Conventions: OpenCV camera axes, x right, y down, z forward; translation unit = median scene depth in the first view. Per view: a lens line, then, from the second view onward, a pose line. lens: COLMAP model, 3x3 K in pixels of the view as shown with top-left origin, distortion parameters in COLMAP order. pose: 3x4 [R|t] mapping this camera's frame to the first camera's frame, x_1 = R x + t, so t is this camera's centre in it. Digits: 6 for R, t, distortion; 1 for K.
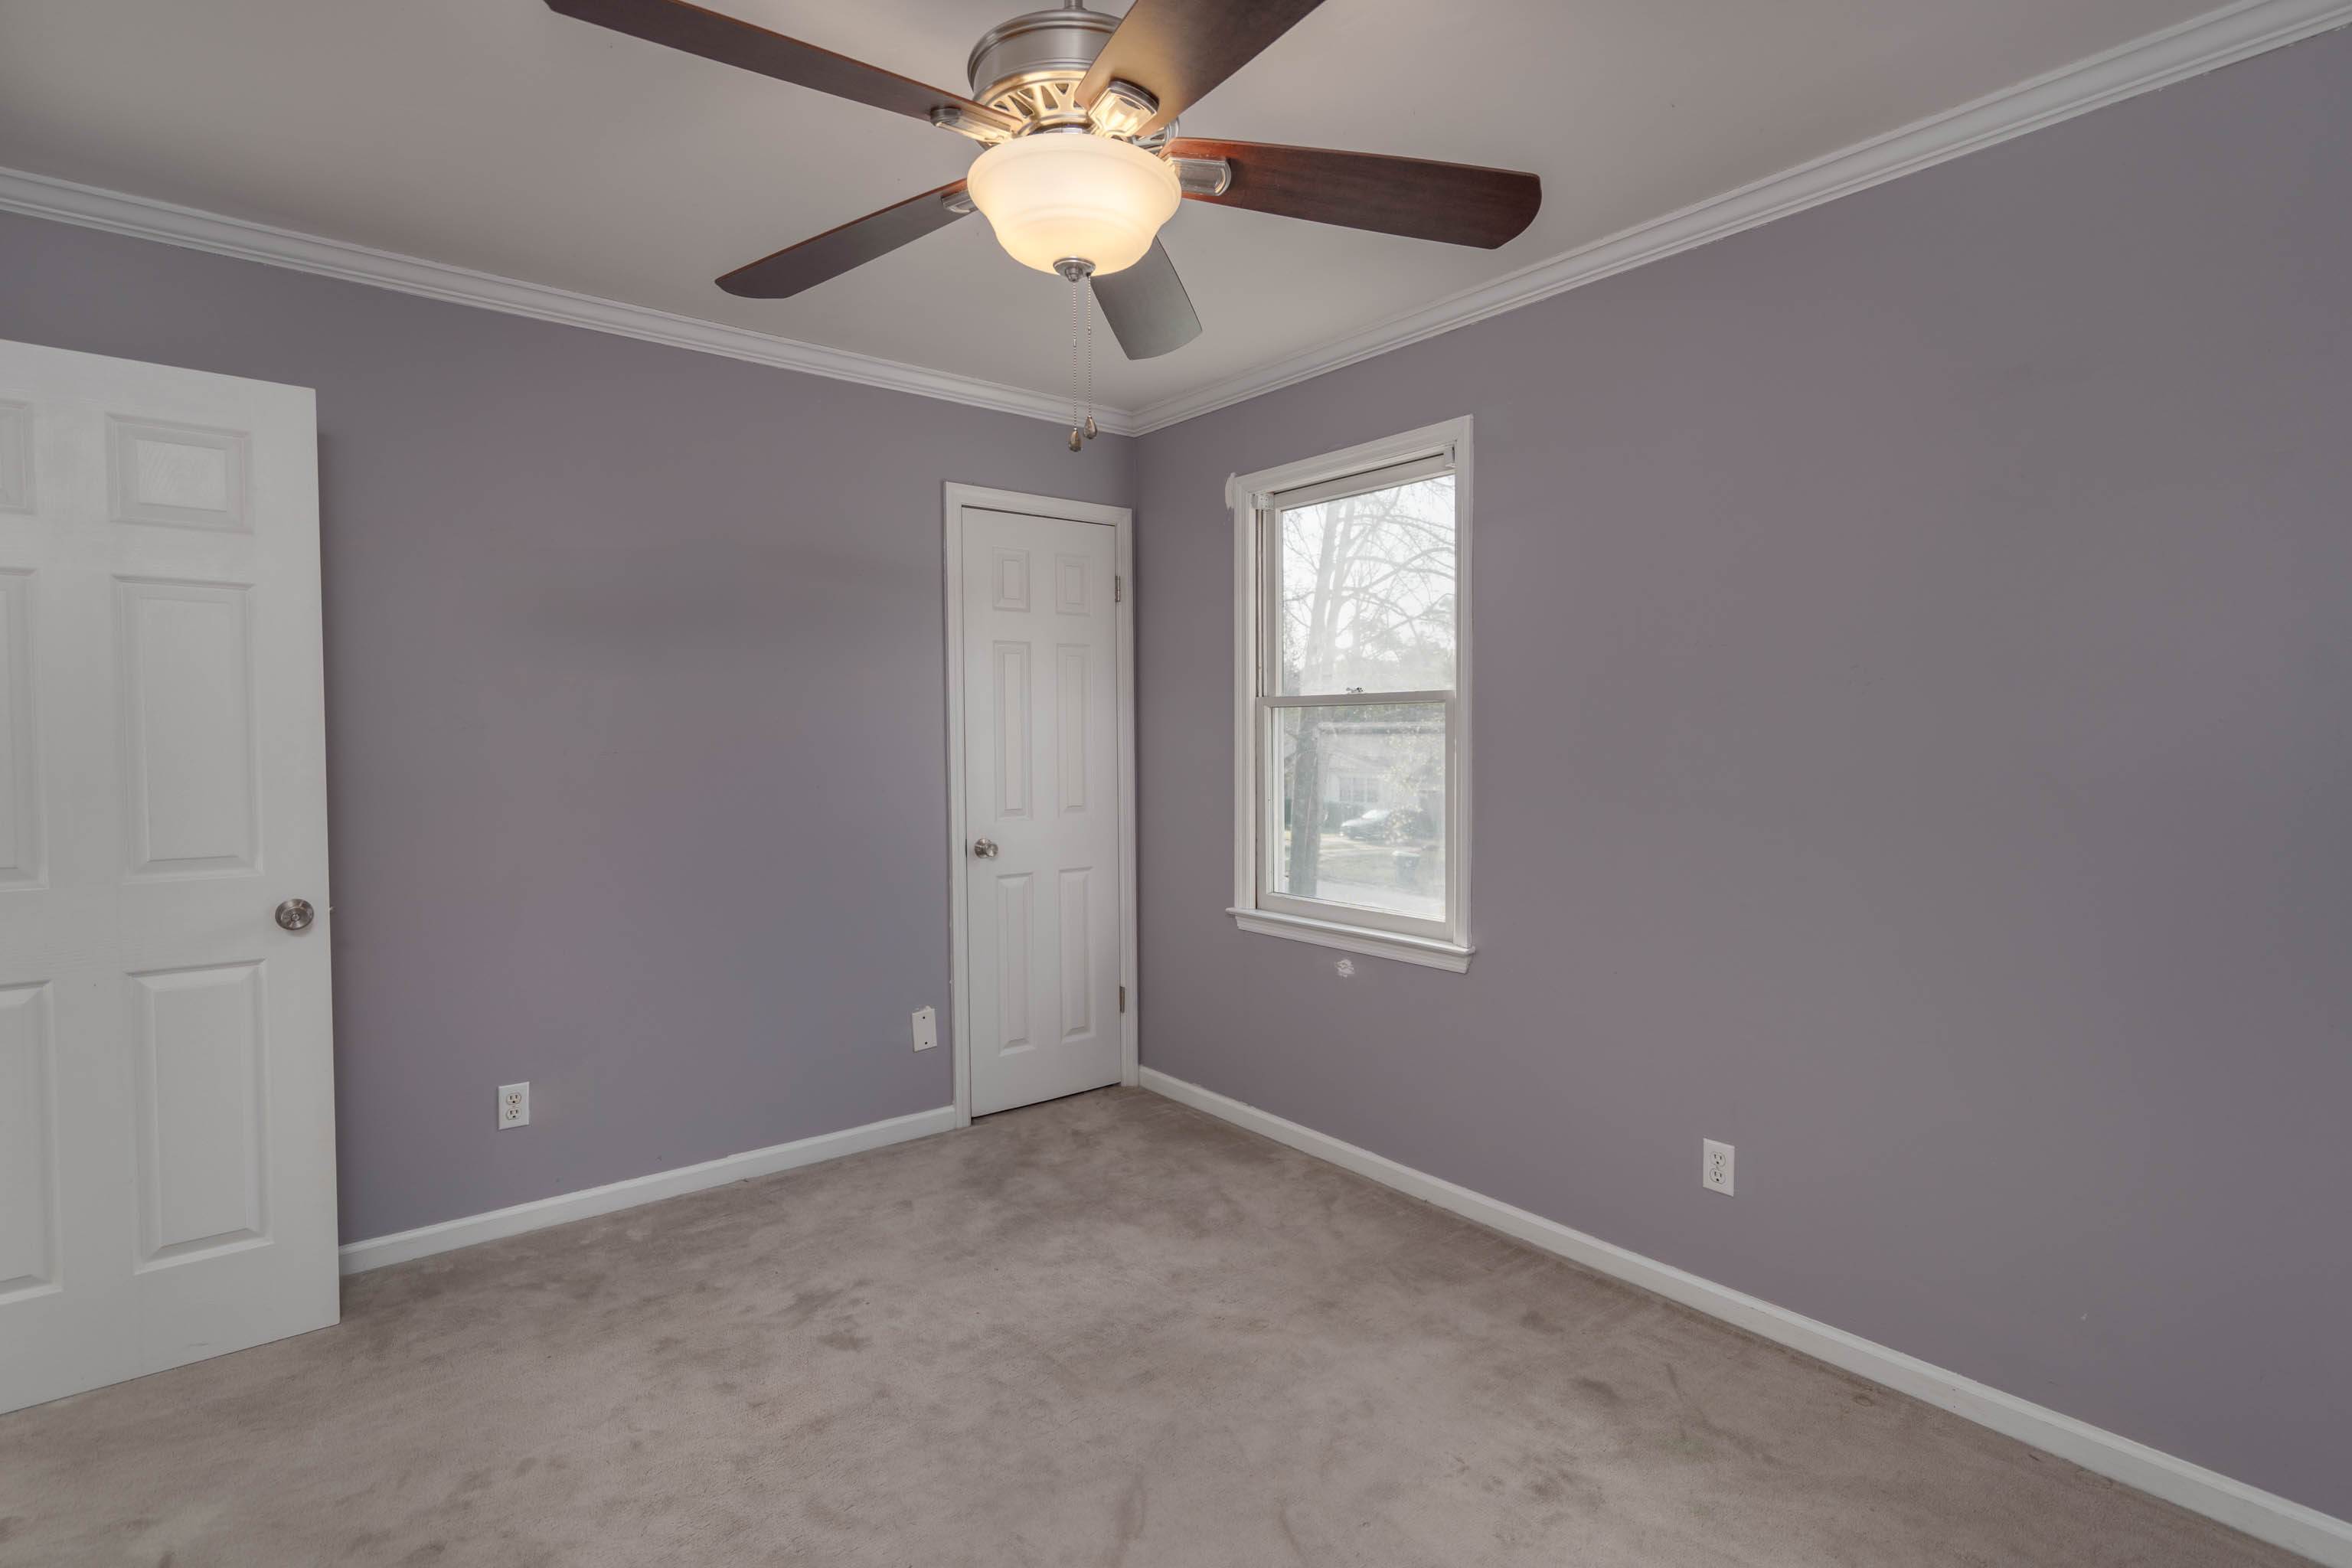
lens RADIAL K [[1154.9, 0, 1169.7], [0, 1154.9, 772.7], [0, 0, 1]] dist [0.004136, 0.001608]
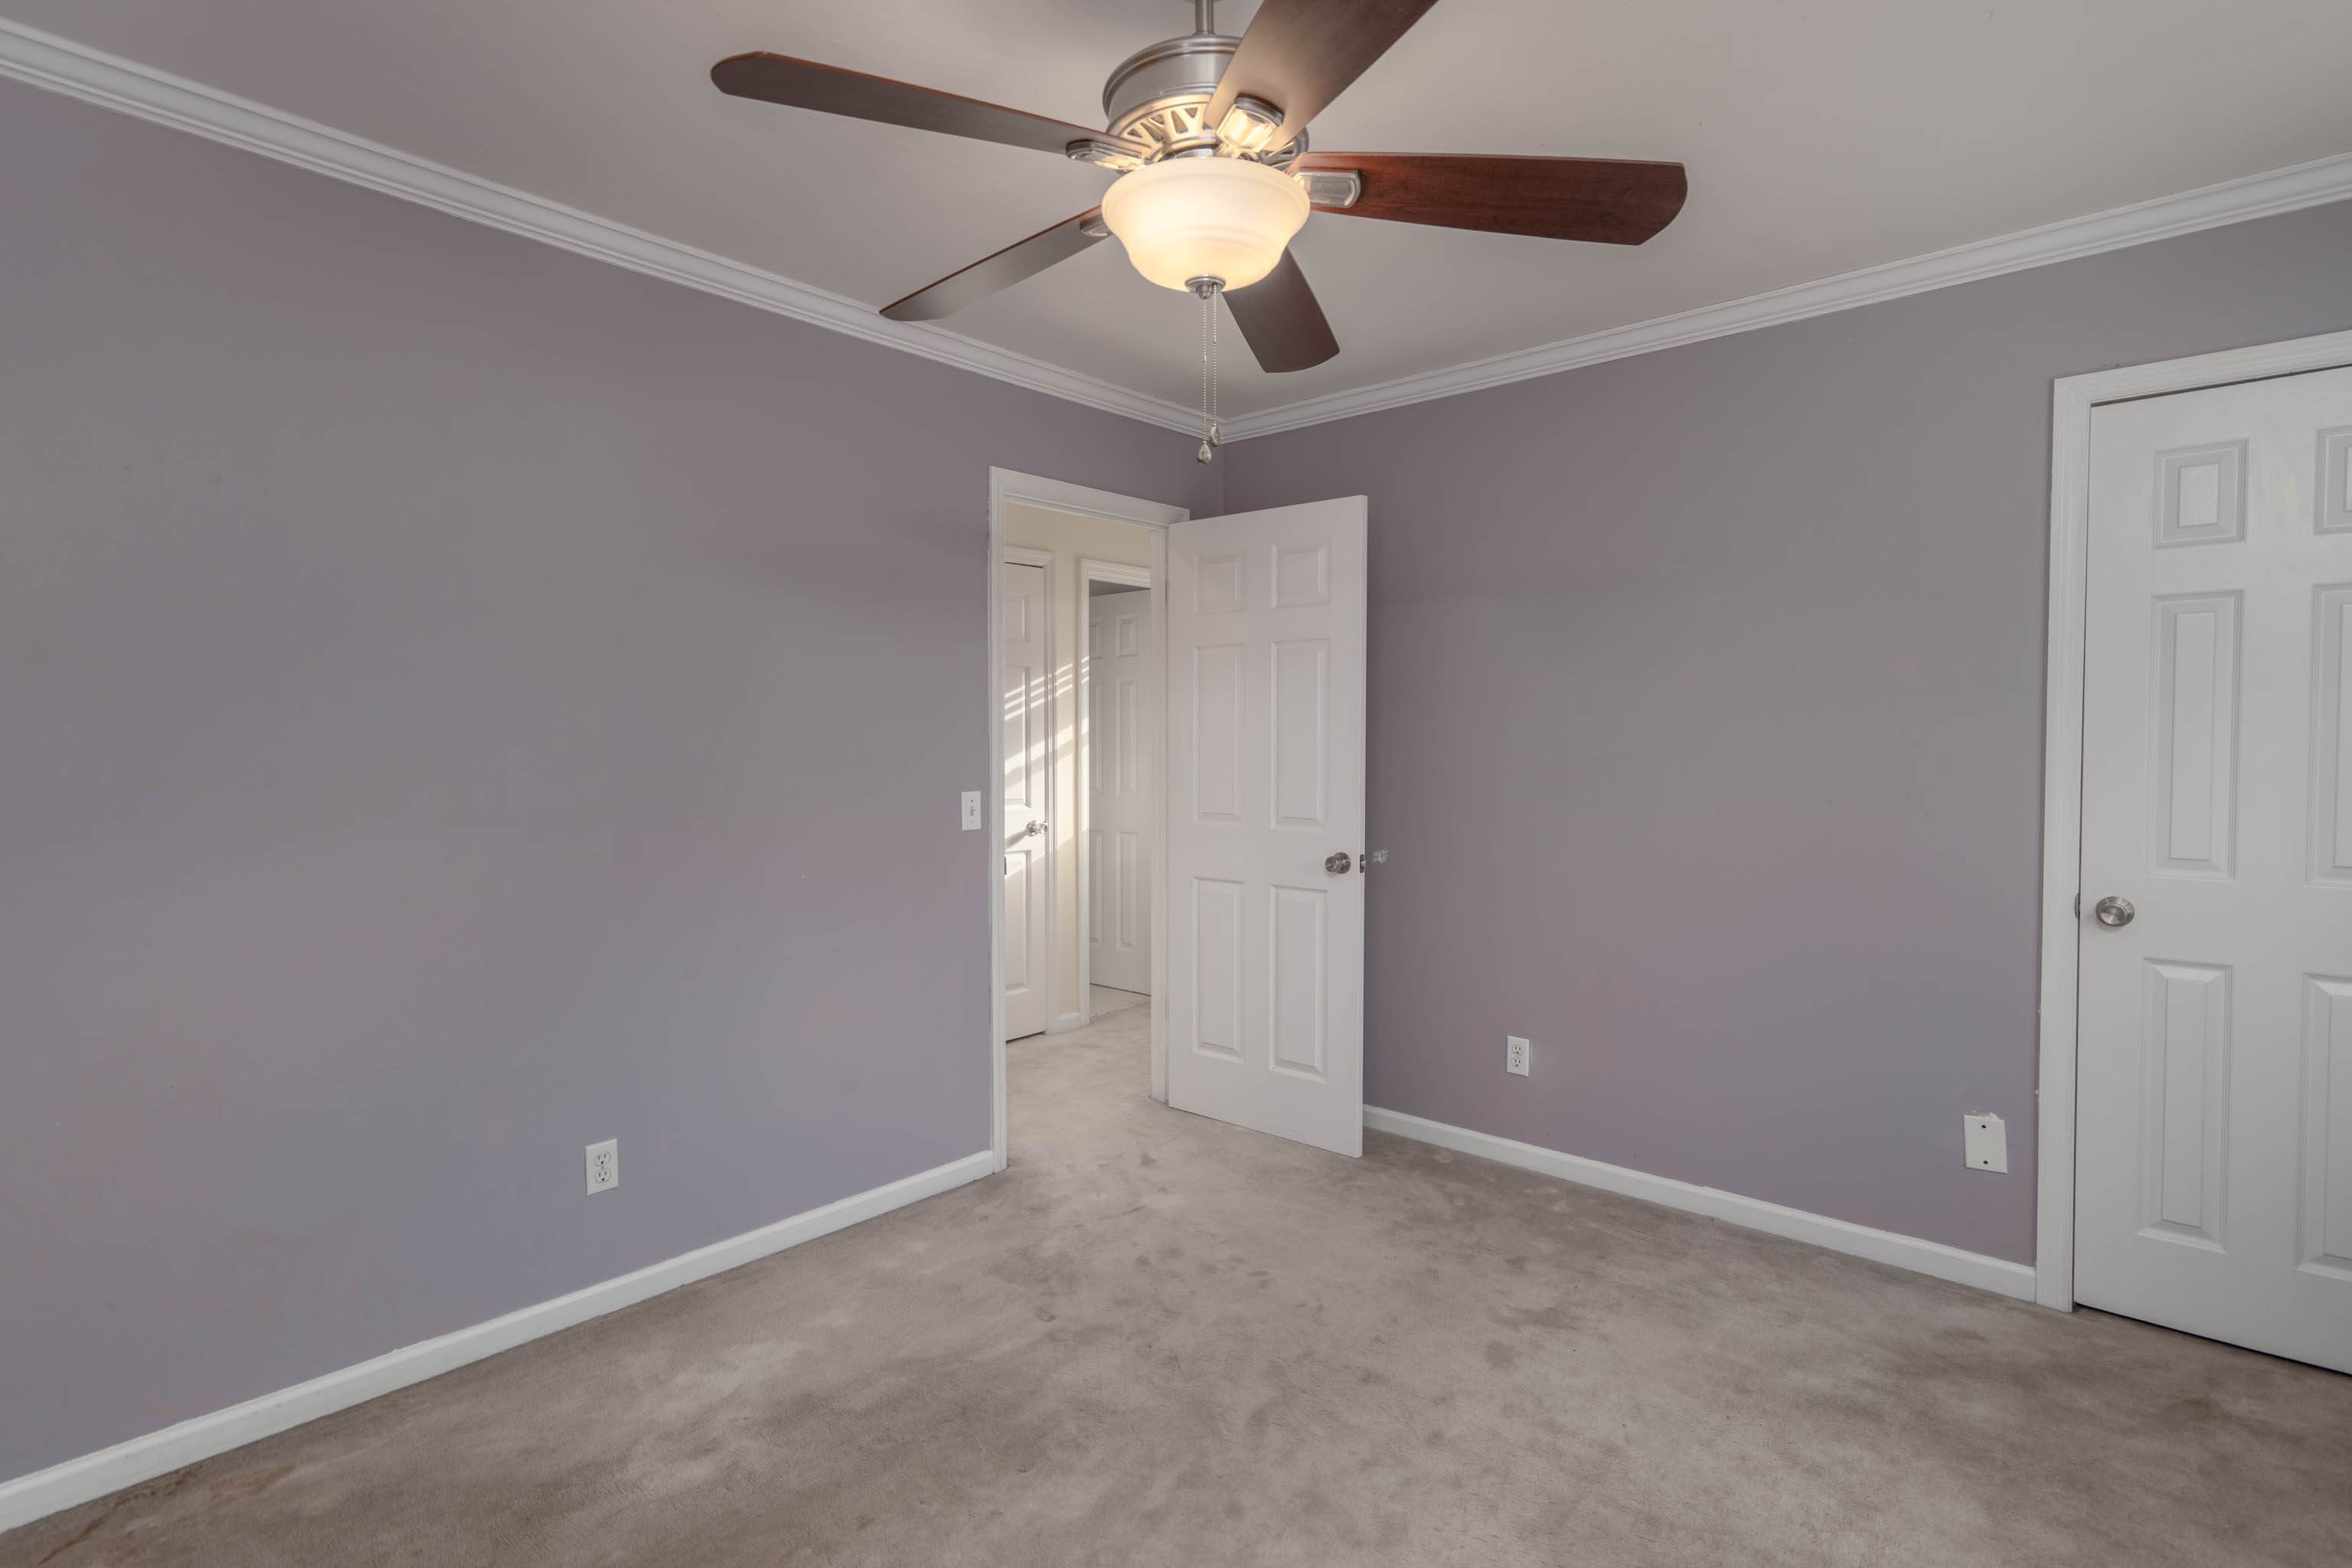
lens RADIAL K [[1154.9, 0, 1169.7], [0, 1154.9, 772.7], [0, 0, 1]] dist [0.004136, 0.001608]
pose [[0.164511, 0.030335, -0.985909, 0.552233], [-0.034155, 0.999103, 0.025042, -0.016982], [0.985784, 0.029554, 0.165400, 0.478624]]
